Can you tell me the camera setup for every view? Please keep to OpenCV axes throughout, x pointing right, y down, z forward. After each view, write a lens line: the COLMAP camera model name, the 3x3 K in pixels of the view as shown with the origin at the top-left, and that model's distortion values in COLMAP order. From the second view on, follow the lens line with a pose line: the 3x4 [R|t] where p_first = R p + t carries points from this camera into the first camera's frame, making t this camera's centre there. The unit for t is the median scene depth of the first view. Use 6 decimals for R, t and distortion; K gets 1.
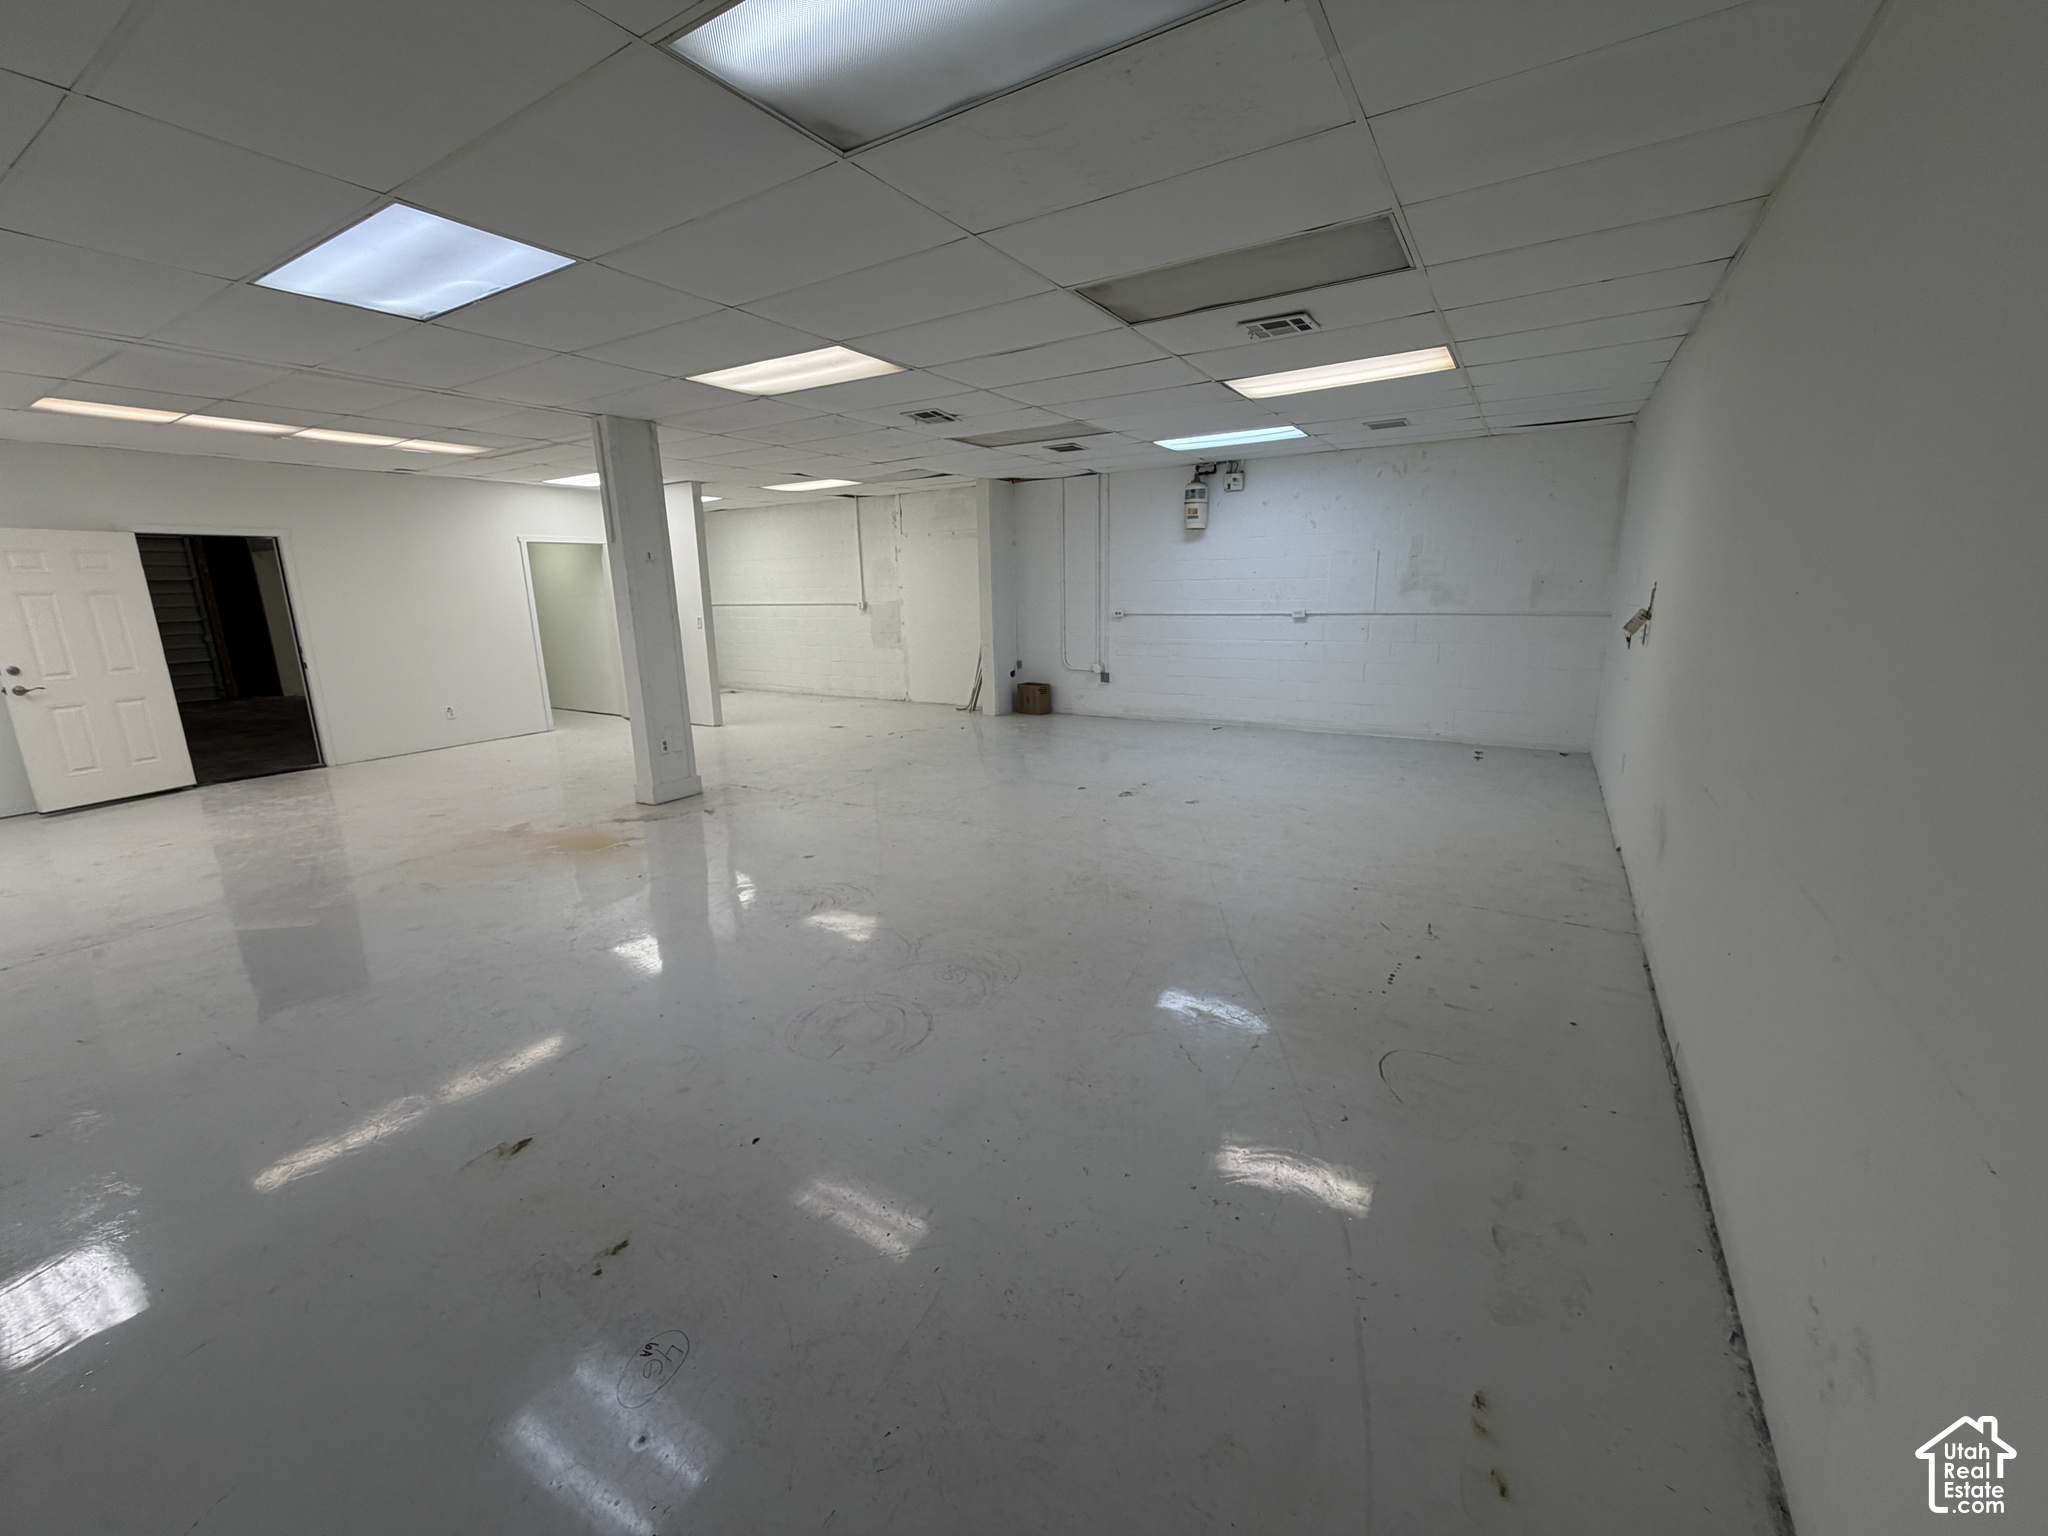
lens RADIAL K [[816.4, 0, 1025.2], [0, 816.4, 773.3], [0, 0, 1]] dist [-0.001247, 0.000765]
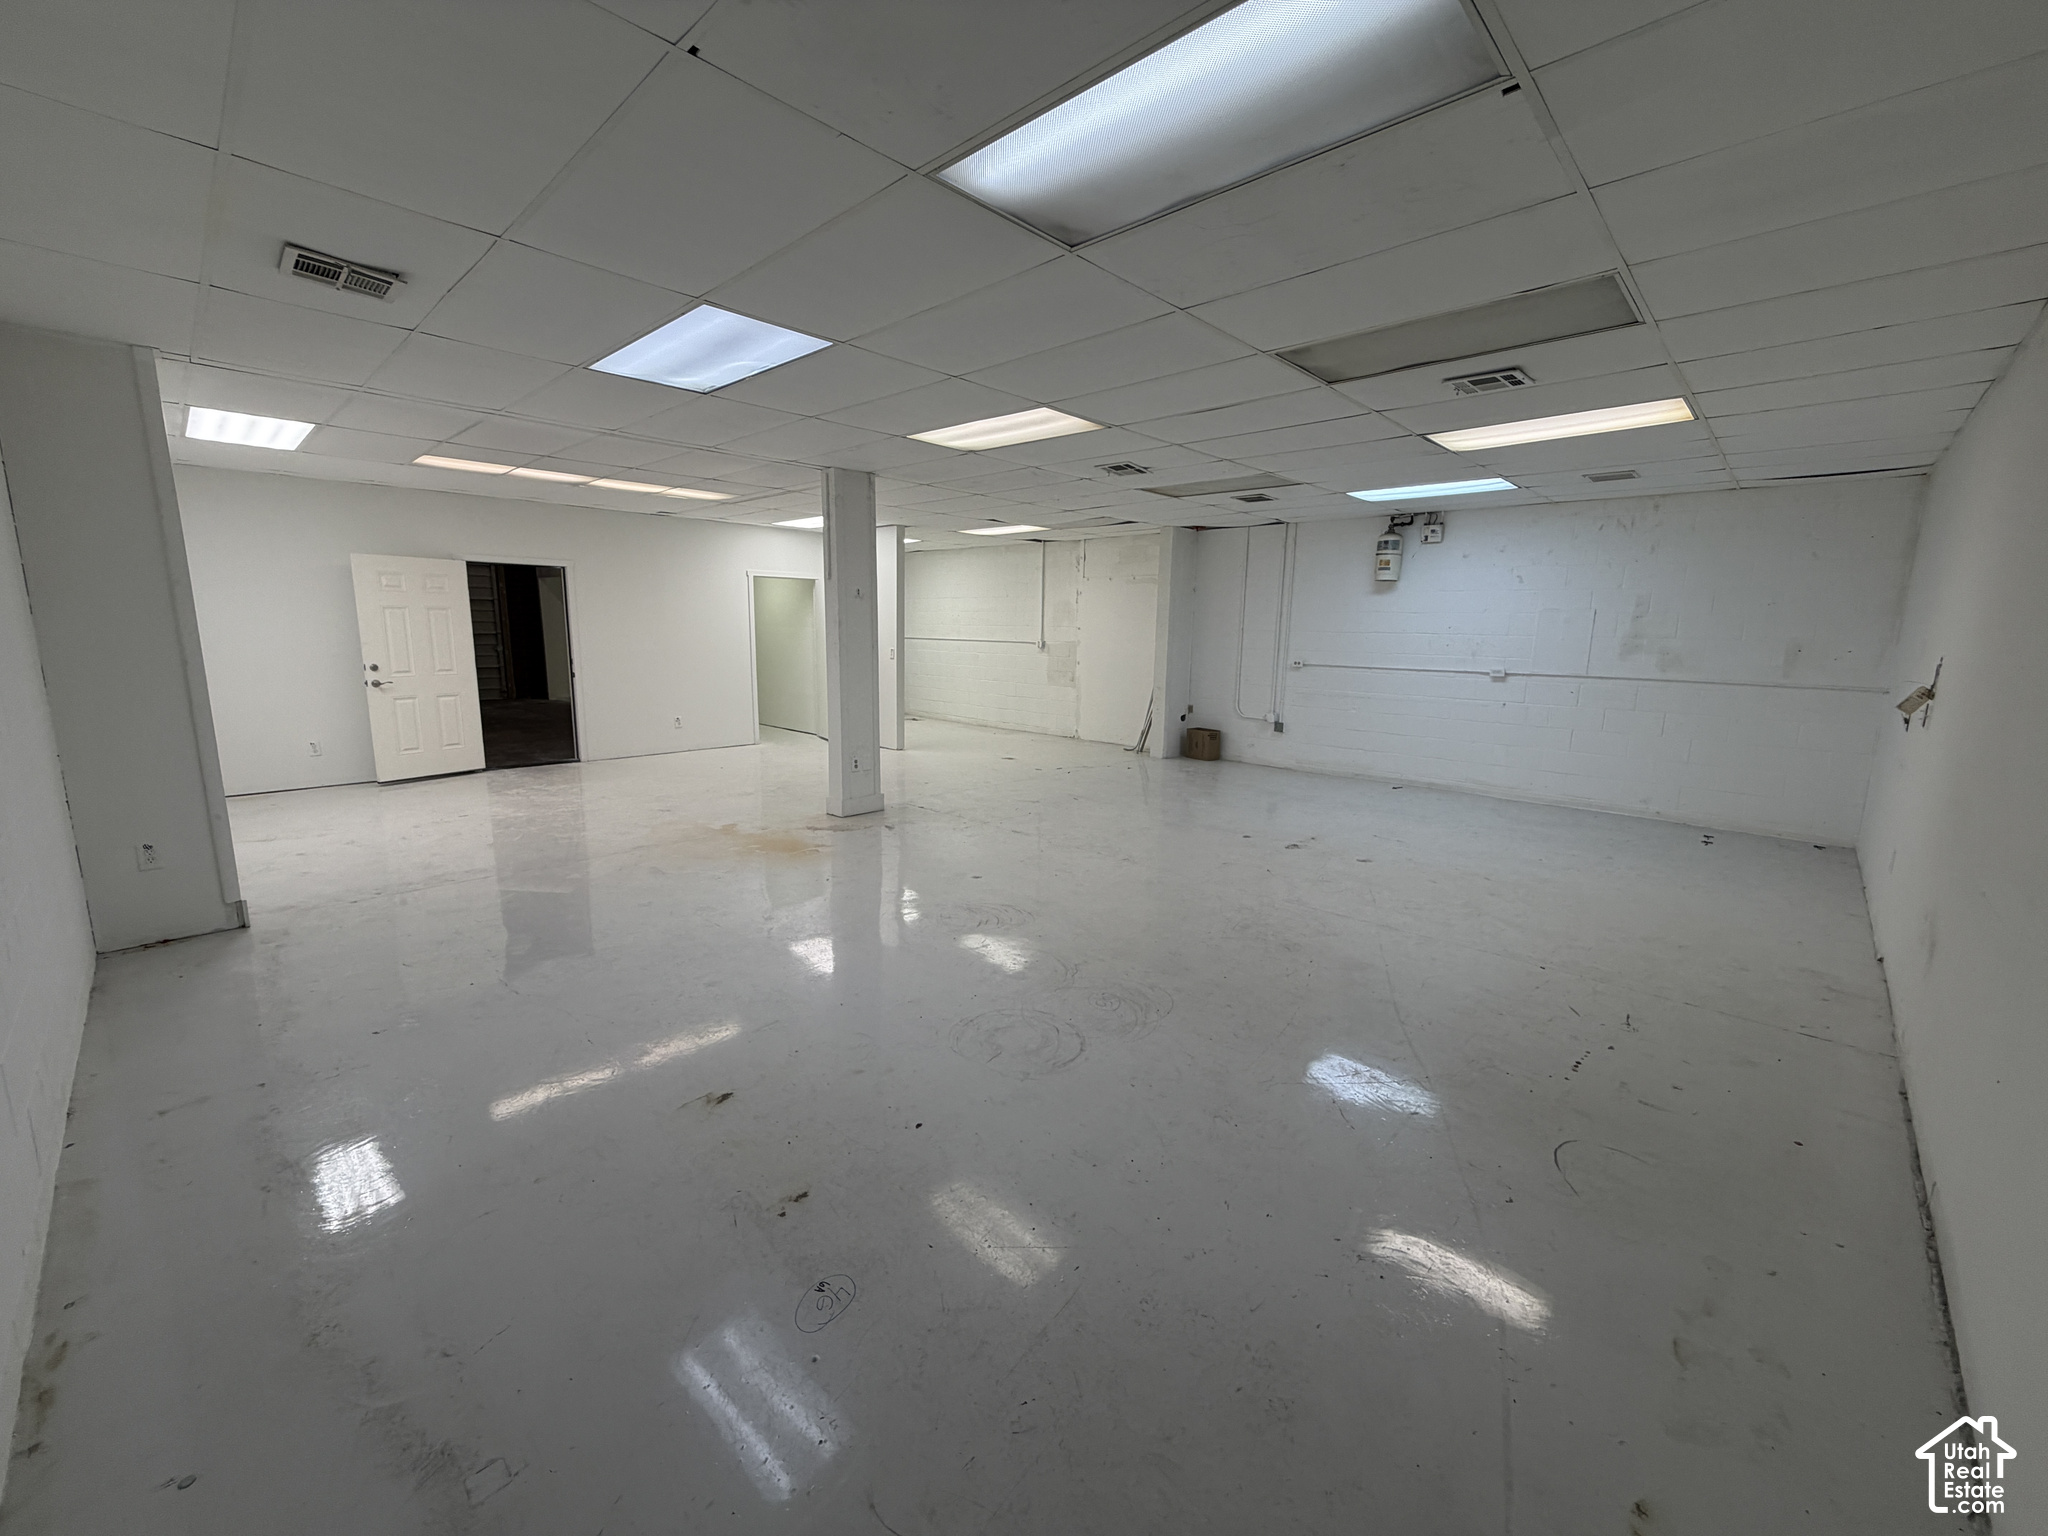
lens RADIAL K [[816.4, 0, 1024.0], [0, 816.4, 770.4], [0, 0, 1]] dist [-0.001247, 0.000765]
pose [[0.977262, 0.072928, -0.199100, -0.004050], [-0.083300, 0.995543, -0.044215, 0.005590], [0.194988, 0.059794, 0.978981, -0.032002]]
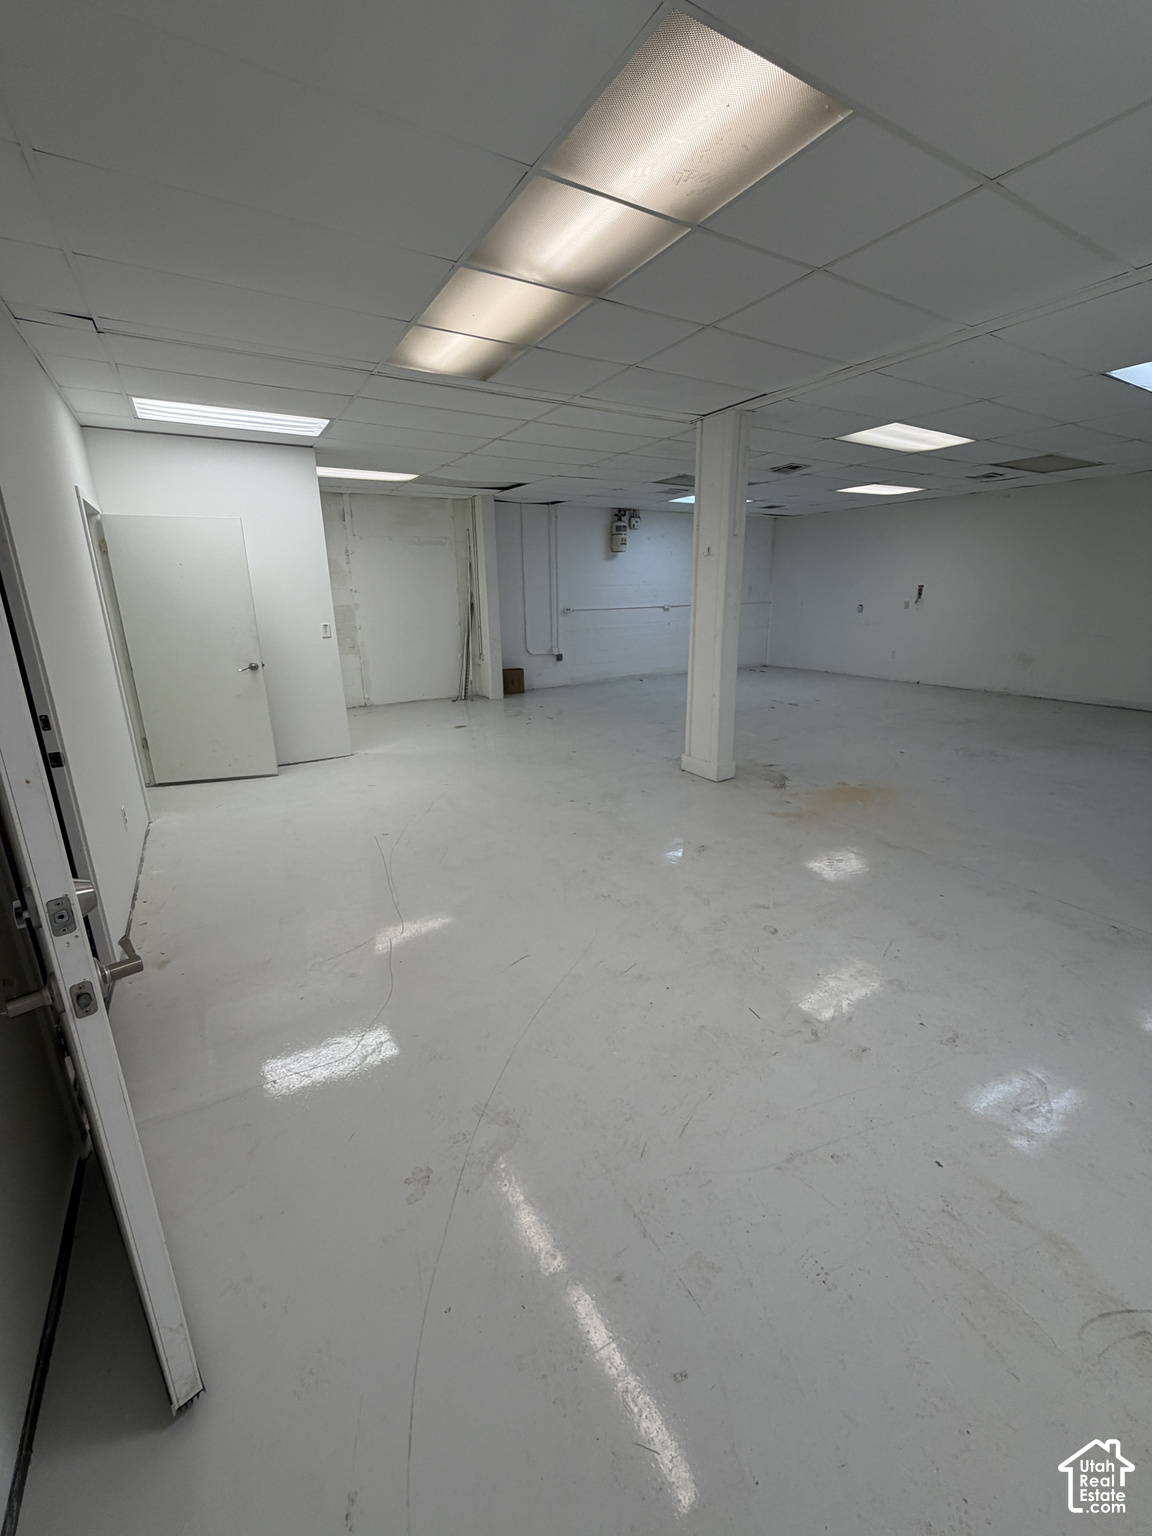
lens RADIAL K [[612.3, 0, 572.0], [0, 612.3, 768.7], [0, 0, 1]] dist [-0.001247, 0.000765]
pose [[0.458710, -0.240511, 0.855417, -1.587395], [0.207258, 0.965080, 0.160204, -0.191245], [-0.864077, 0.103805, 0.492540, 0.969223]]
